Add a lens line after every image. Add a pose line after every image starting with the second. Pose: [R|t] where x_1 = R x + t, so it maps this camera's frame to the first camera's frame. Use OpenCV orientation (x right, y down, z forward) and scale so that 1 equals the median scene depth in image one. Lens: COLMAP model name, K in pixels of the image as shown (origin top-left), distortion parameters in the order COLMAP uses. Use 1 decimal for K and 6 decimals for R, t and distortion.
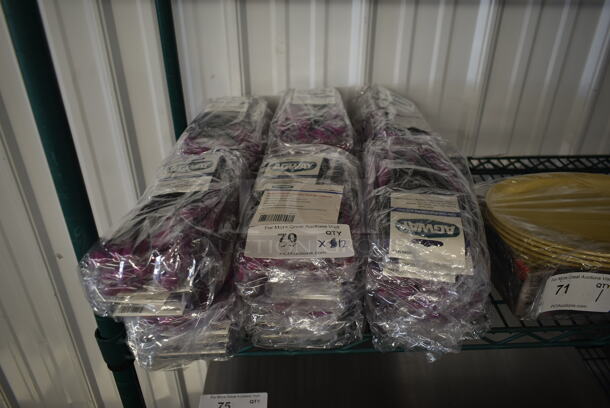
lens RADIAL K [[471.8, 0, 305.0], [0, 471.8, 204.0], [0, 0, 1]] dist [-0.003218, -0.001181]
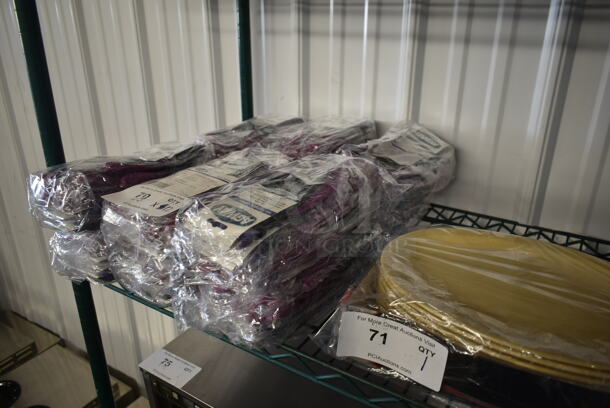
lens RADIAL K [[464.2, 0, 305.0], [0, 464.2, 204.0], [0, 0, 1]] dist [0.001244, 0.000590]
pose [[0.829680, 0.218353, -0.513765, 0.592803], [-0.282772, 0.957907, -0.049533, 0.022113], [0.481323, 0.186374, 0.856500, 0.127068]]
